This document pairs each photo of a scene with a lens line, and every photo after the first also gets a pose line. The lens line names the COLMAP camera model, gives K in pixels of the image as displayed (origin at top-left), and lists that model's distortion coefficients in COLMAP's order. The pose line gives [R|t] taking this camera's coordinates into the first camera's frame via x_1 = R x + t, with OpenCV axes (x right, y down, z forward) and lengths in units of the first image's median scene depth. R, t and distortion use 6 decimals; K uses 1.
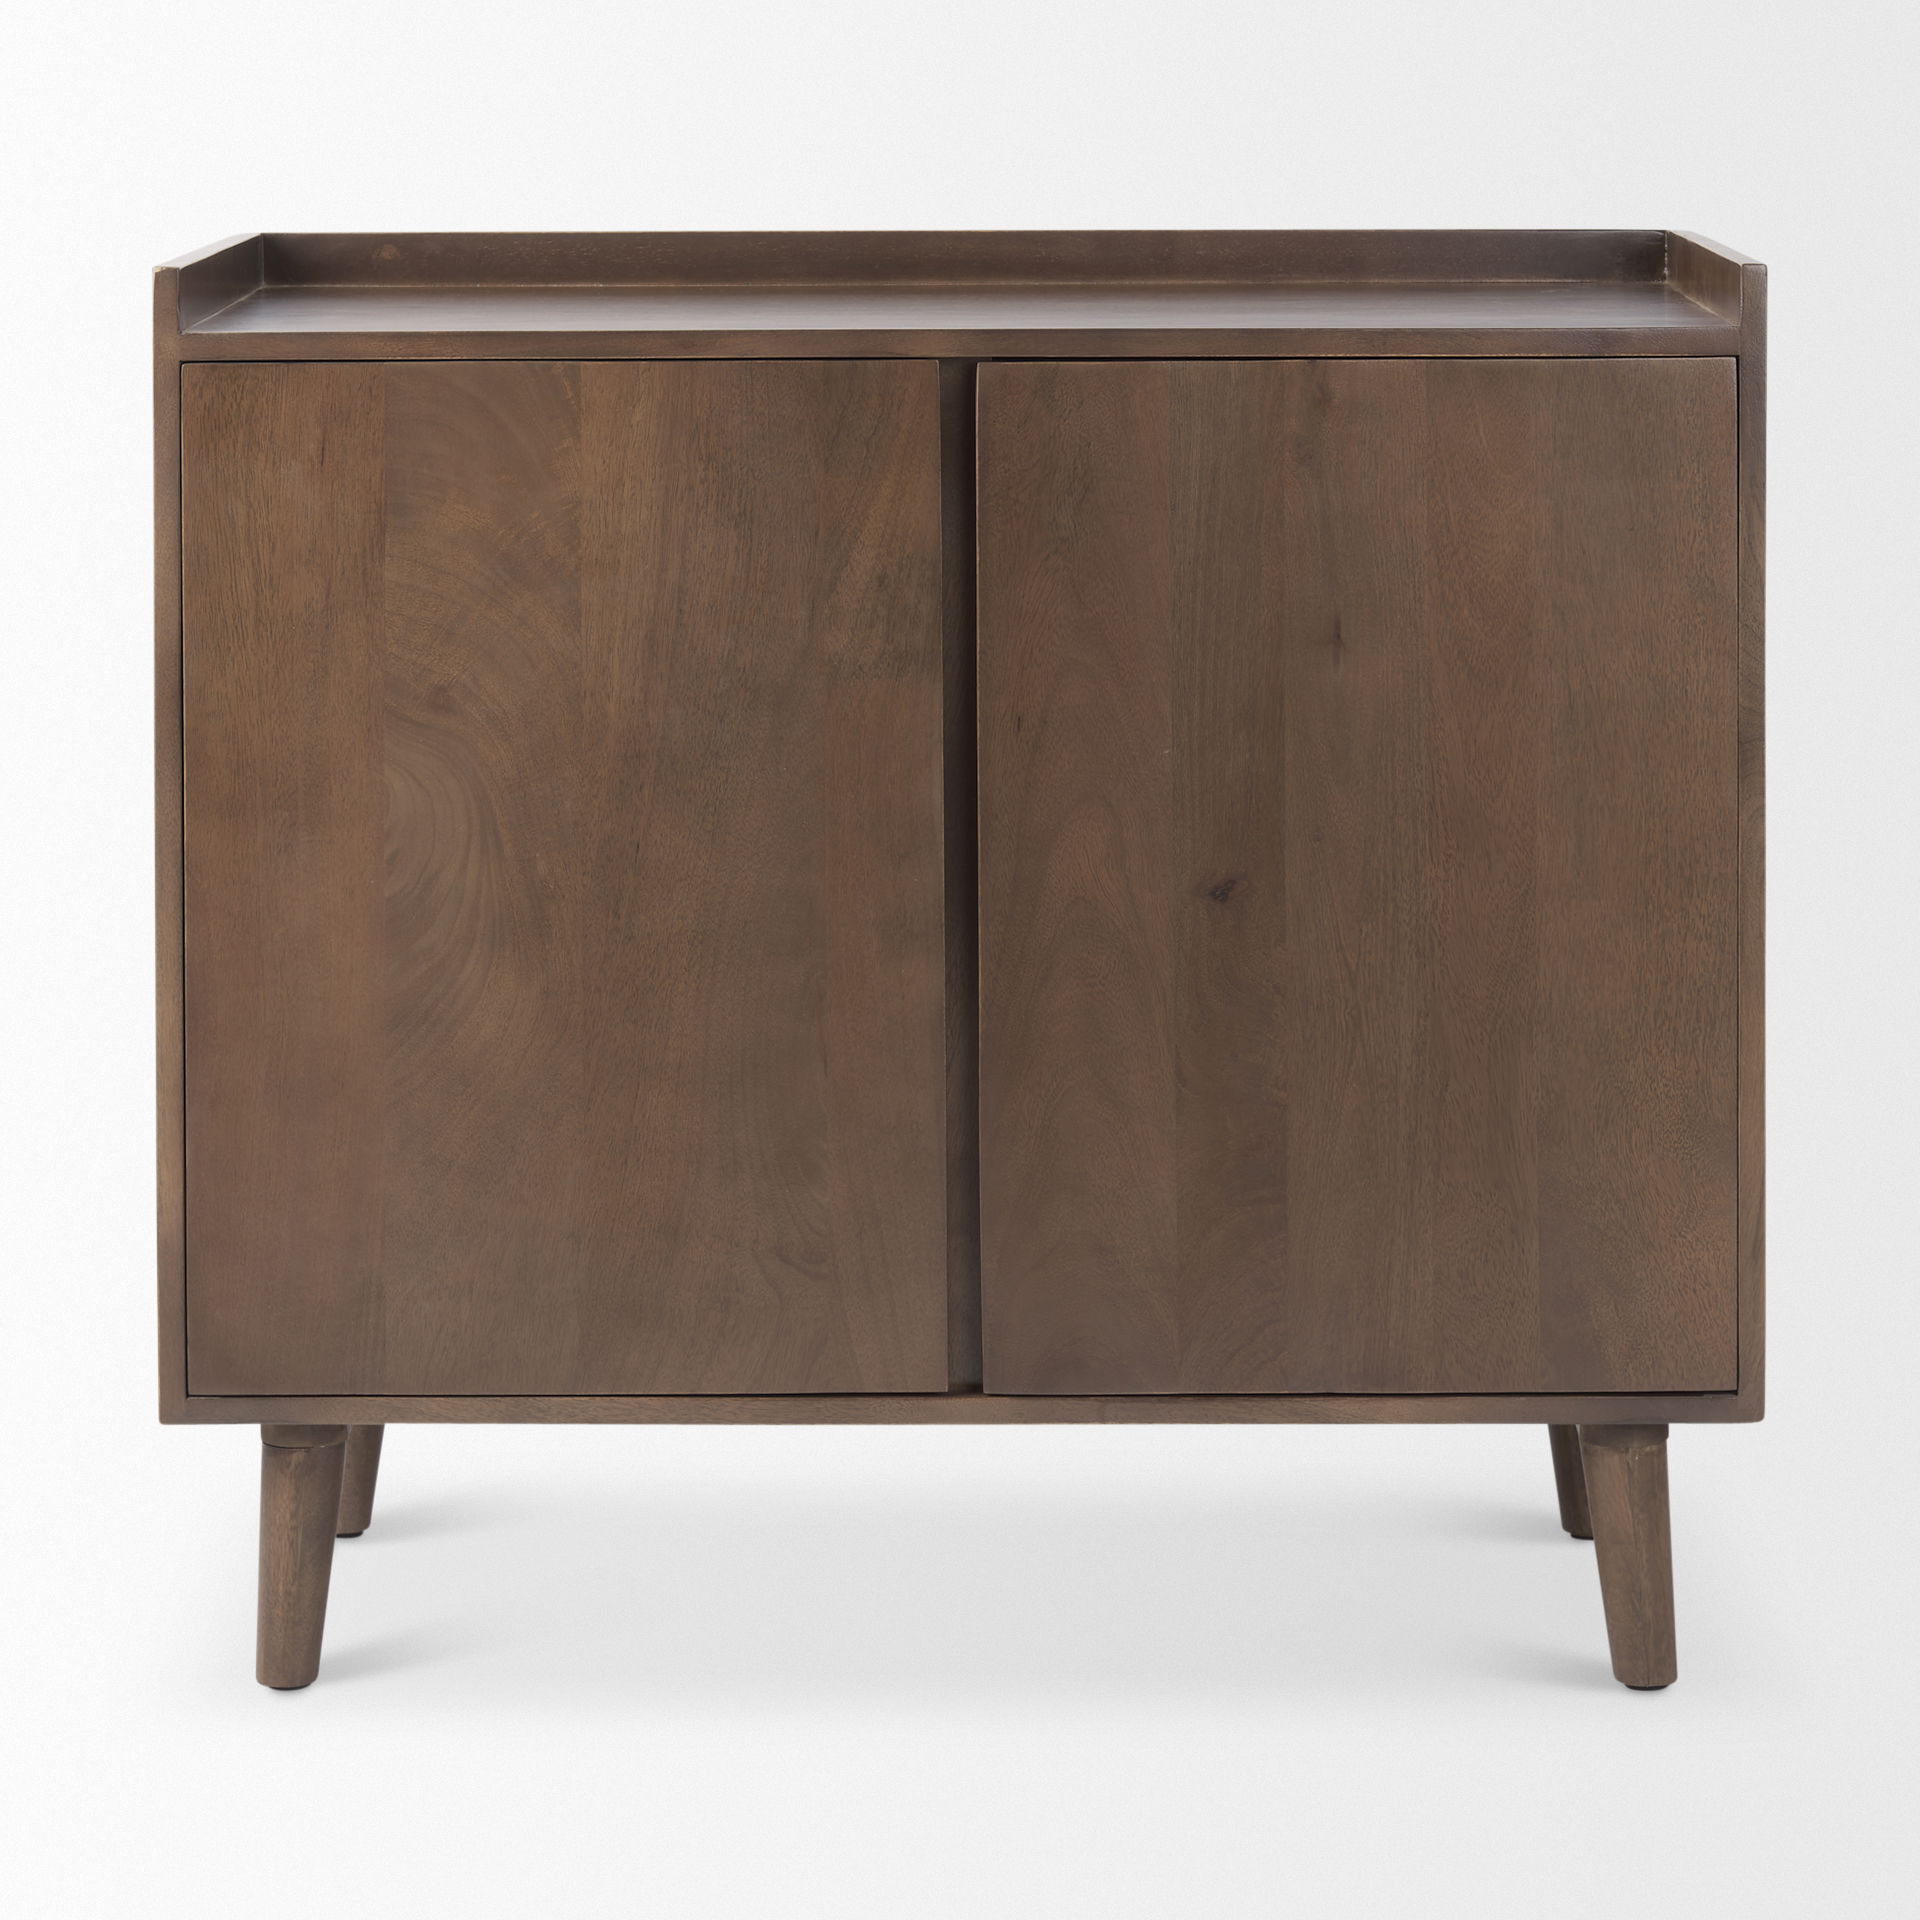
lens RADIAL K [[5717.6, 0, 948.0], [0, 5717.6, 968.1], [0, 0, 1]] dist [-0.054194, 0.000000]
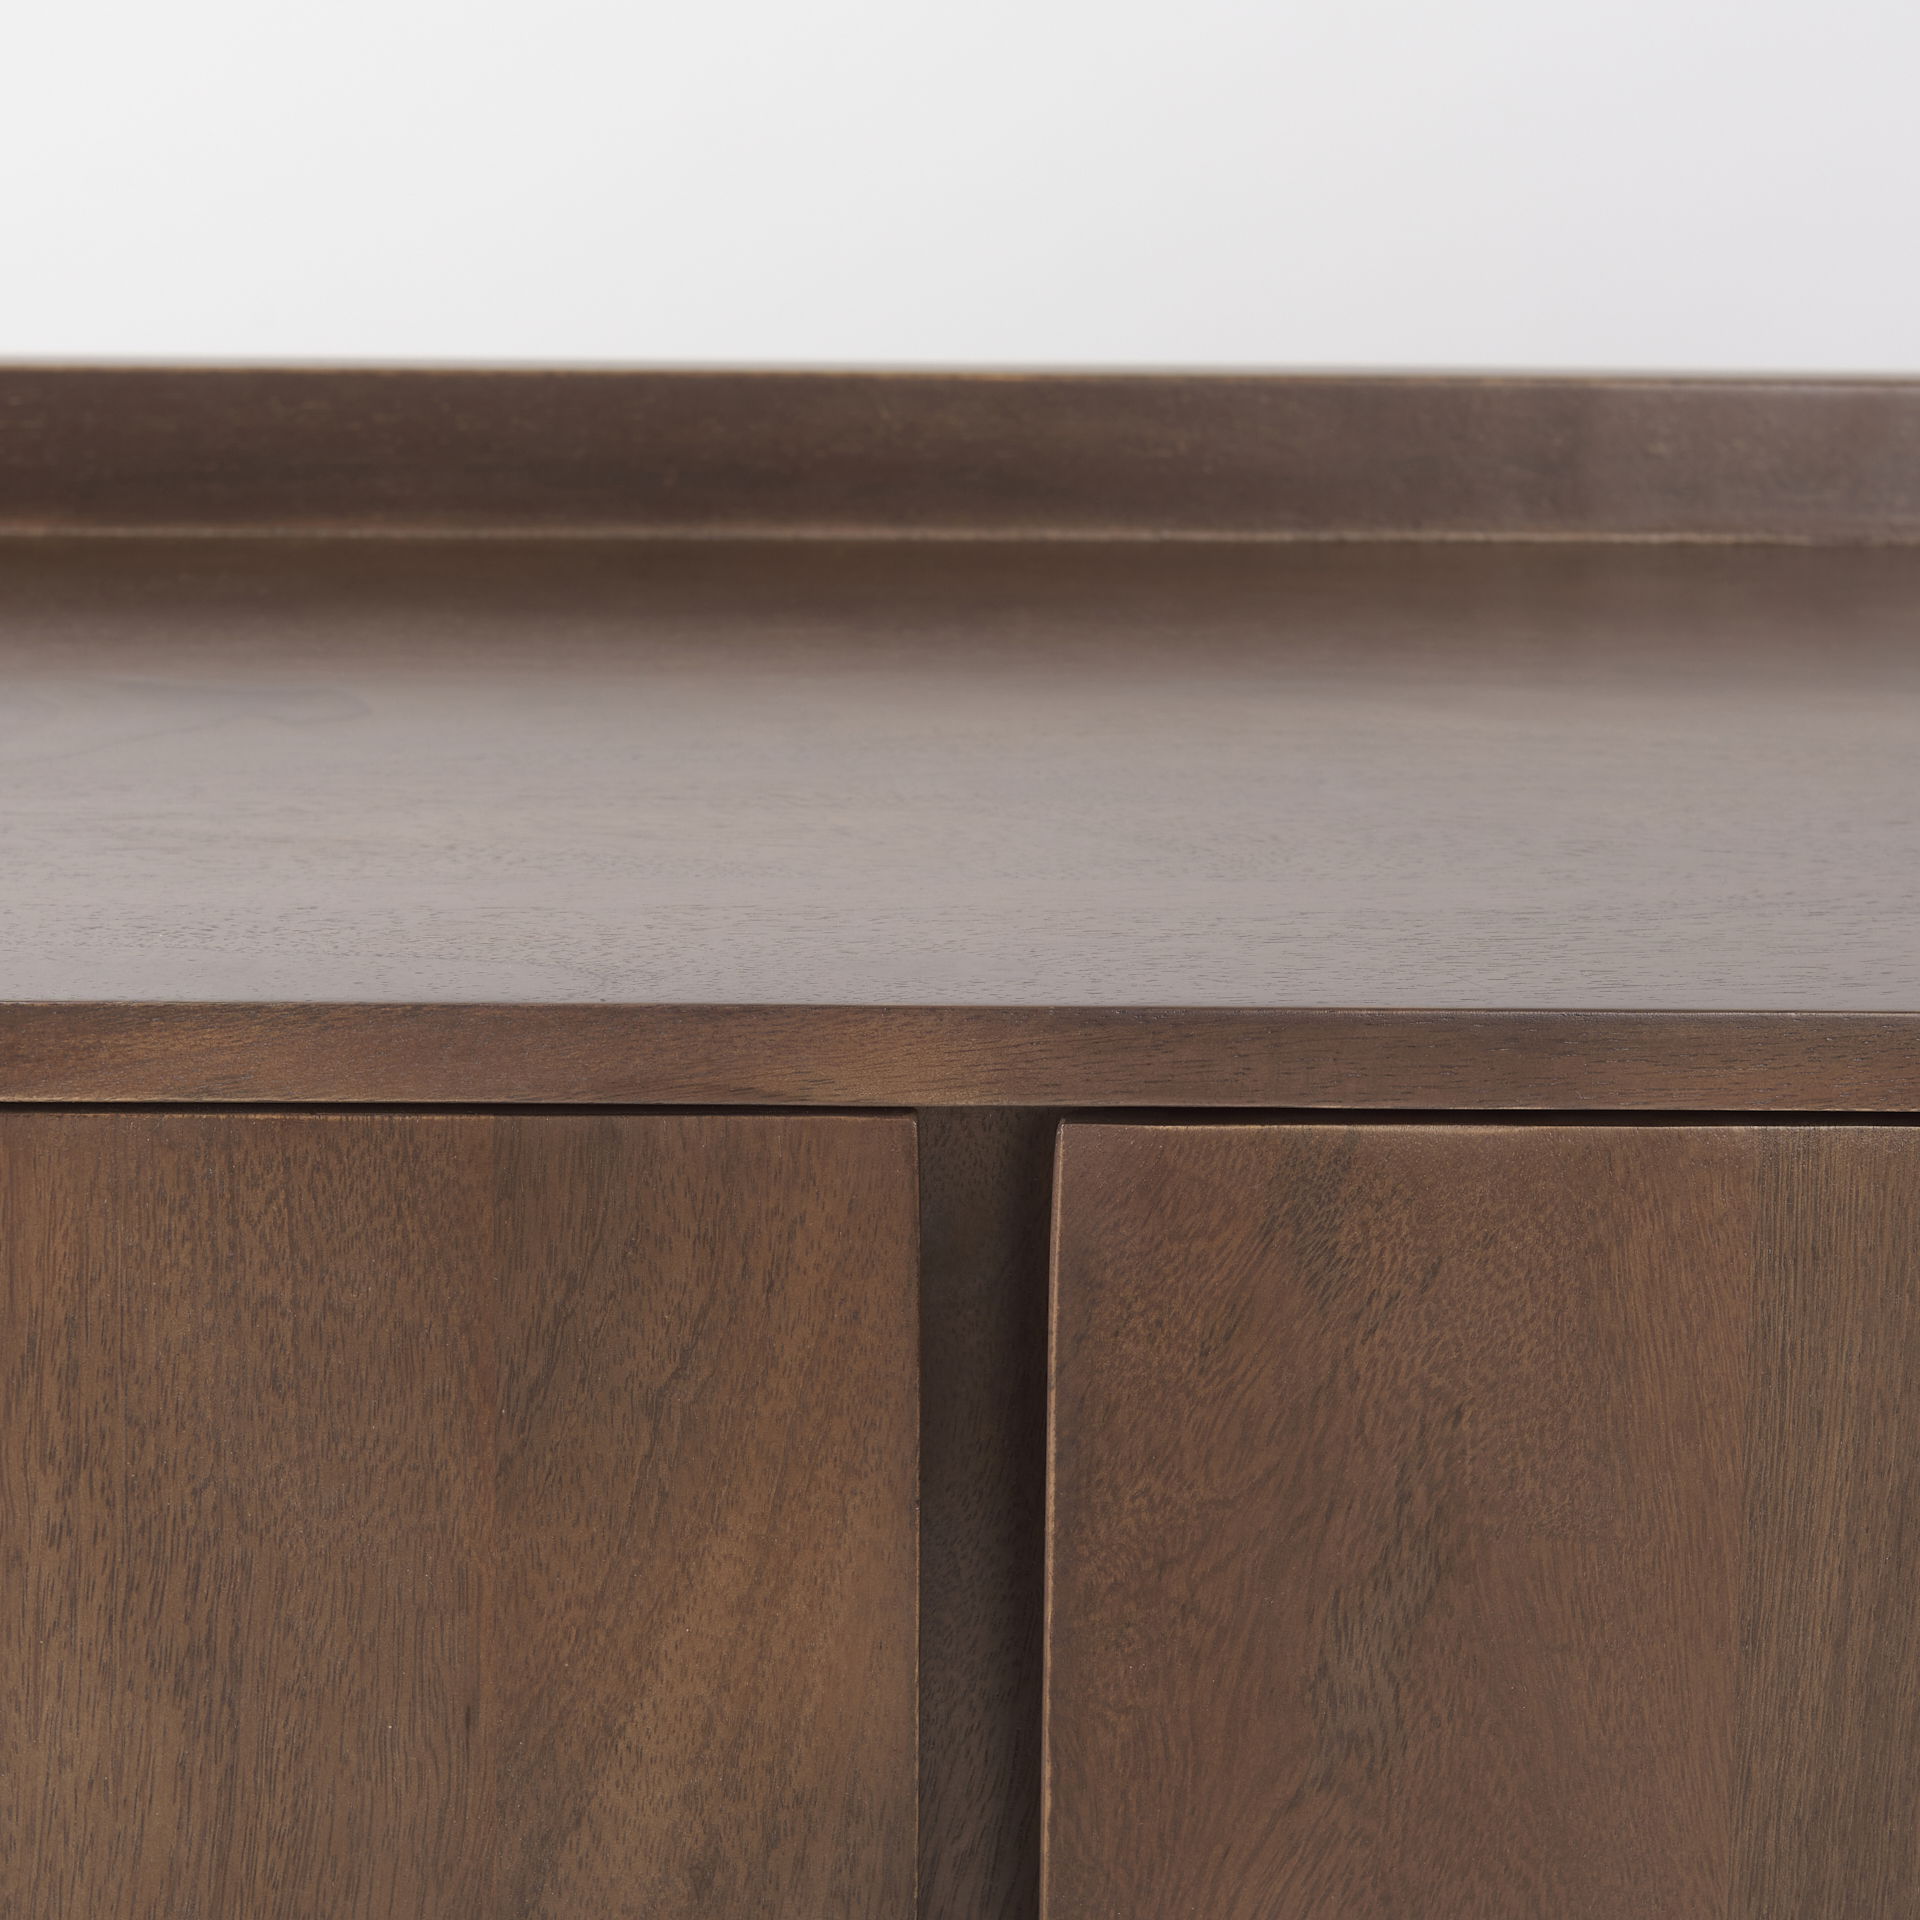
lens RADIAL K [[5717.6, 0, 969.2], [0, 5717.6, 963.3], [0, 0, 1]] dist [-0.054194, 0.000000]
pose [[0.999363, 0.009052, 0.034514, -0.008545], [-0.011042, 0.998261, 0.057907, -0.127727], [-0.033930, -0.058251, 0.997725, 0.717376]]
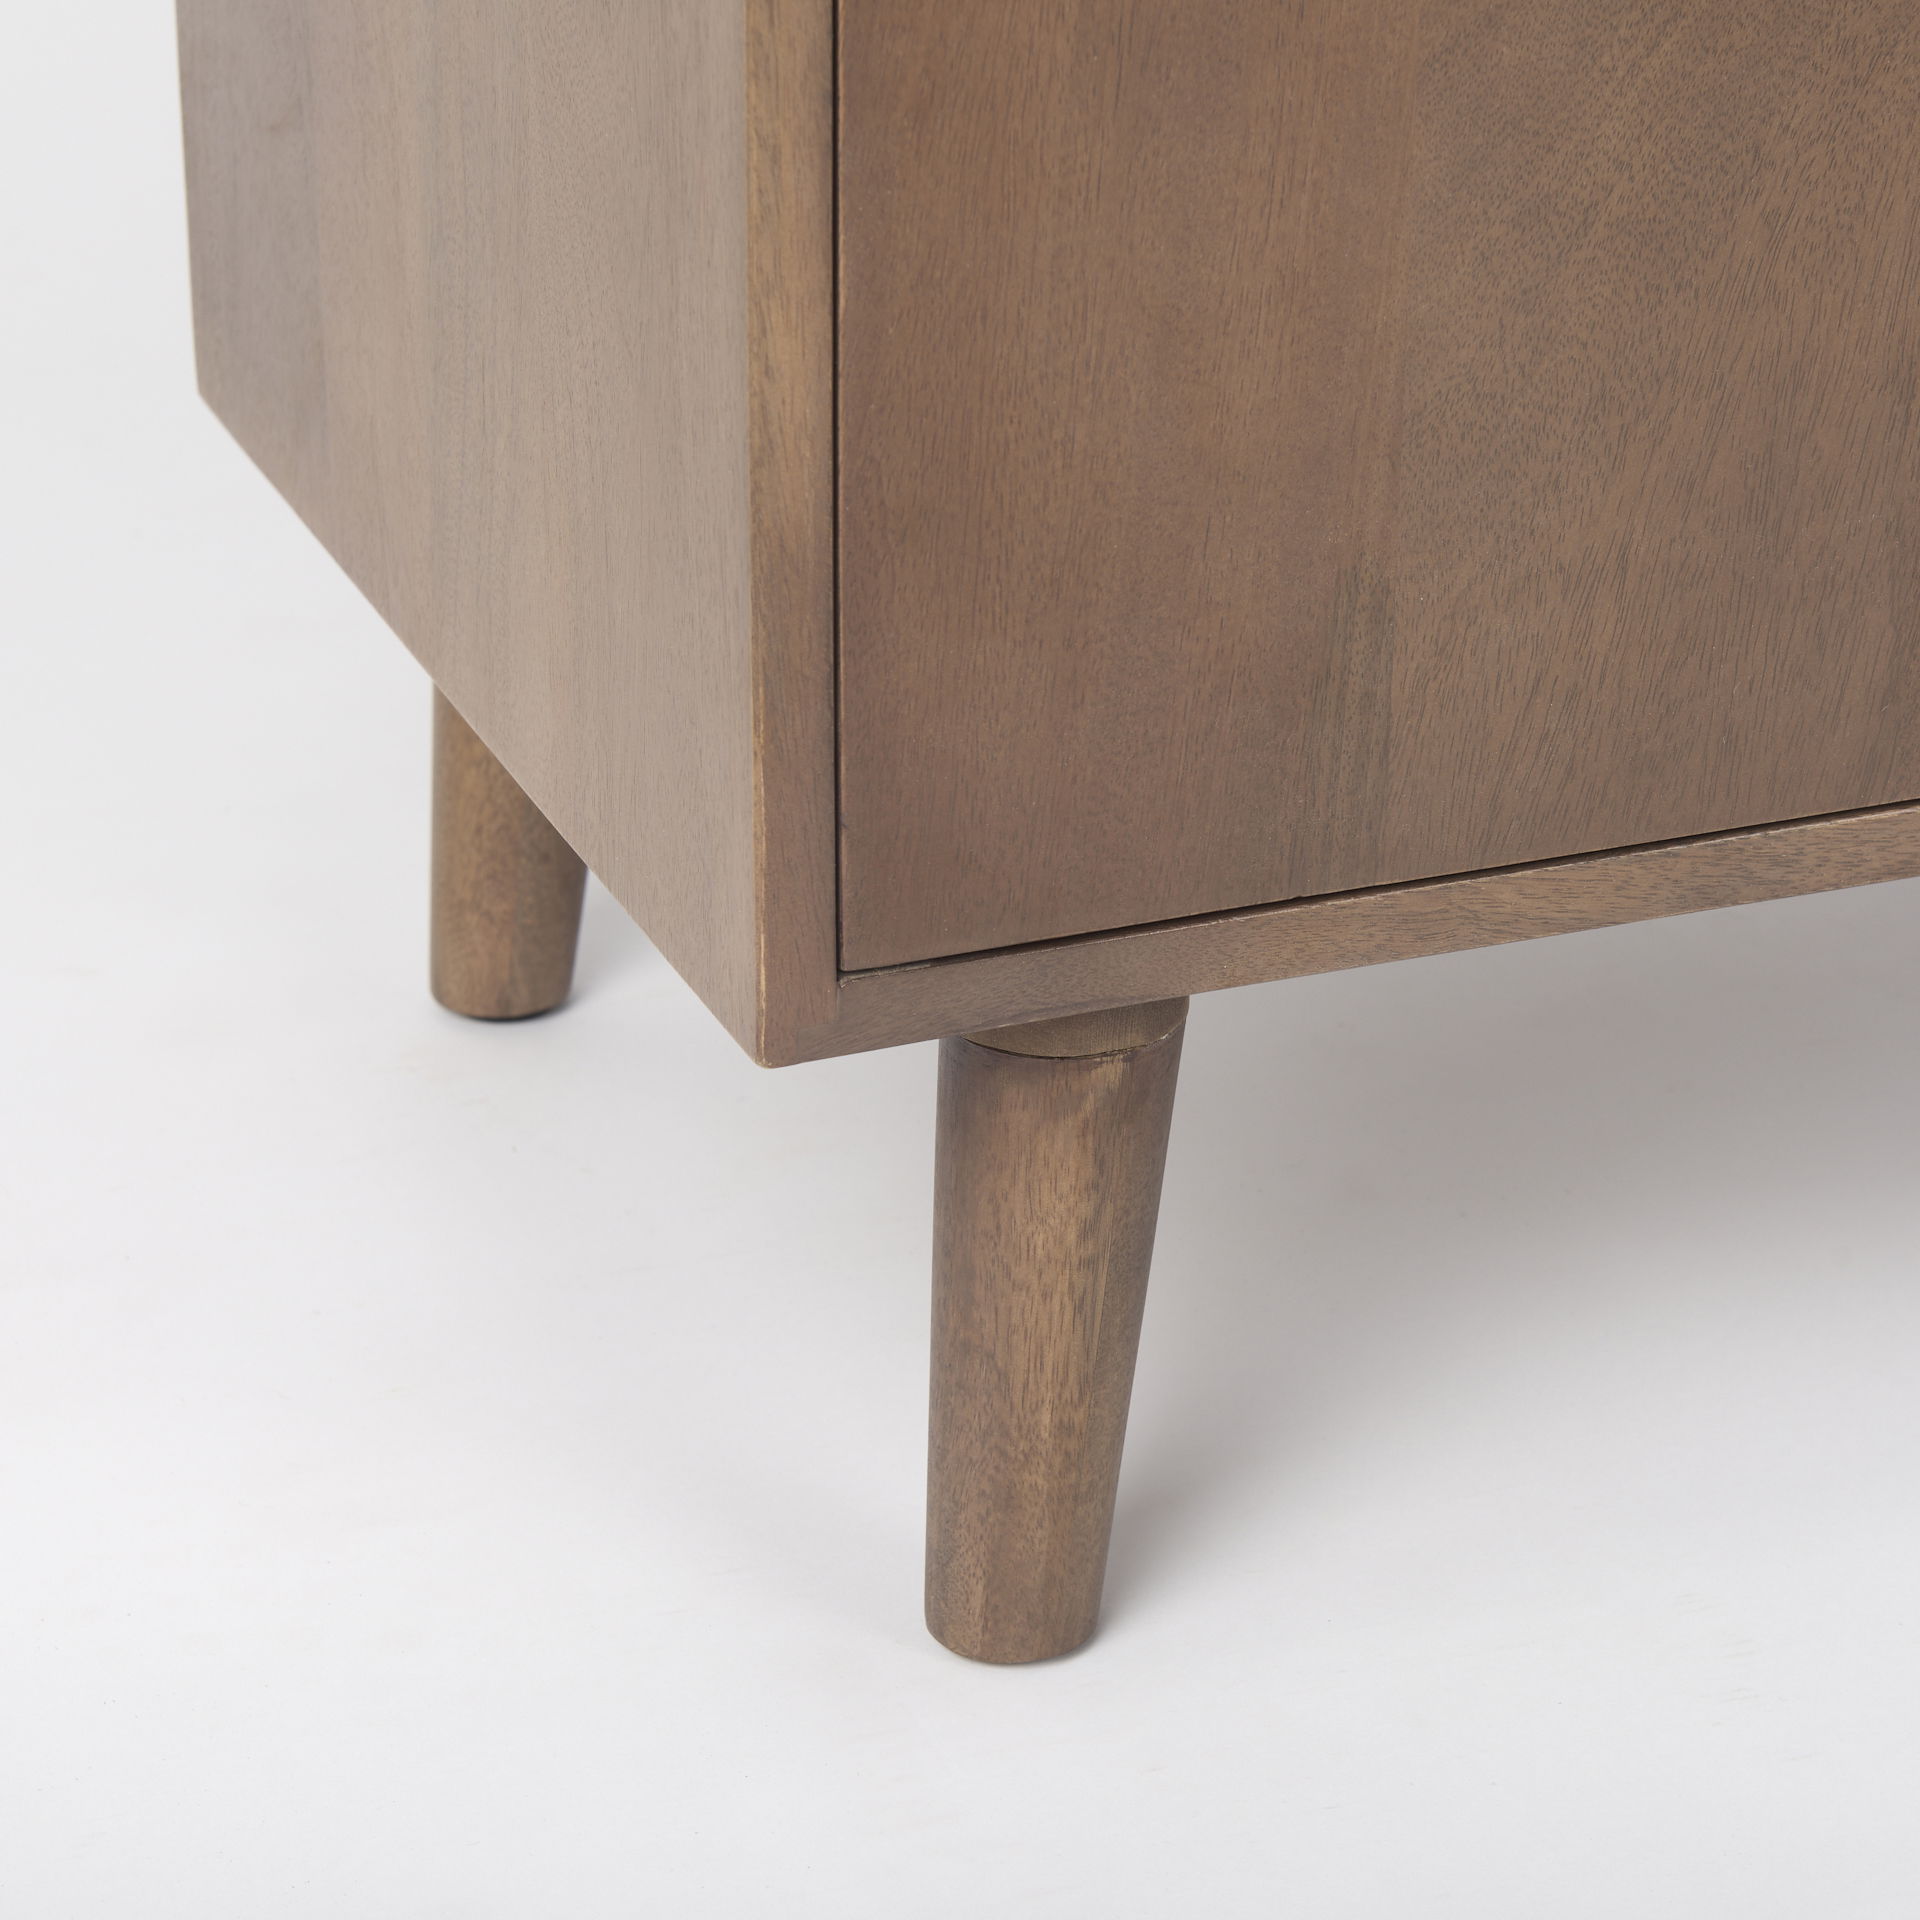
lens RADIAL K [[5717.6, 0, 962.8], [0, 5717.6, 963.6], [0, 0, 1]] dist [-0.054194, 0.000000]
pose [[0.938828, -0.151231, 0.309404, -0.234359], [0.059184, 0.955907, 0.287646, -0.022707], [-0.339262, -0.251738, 0.906382, 0.702779]]
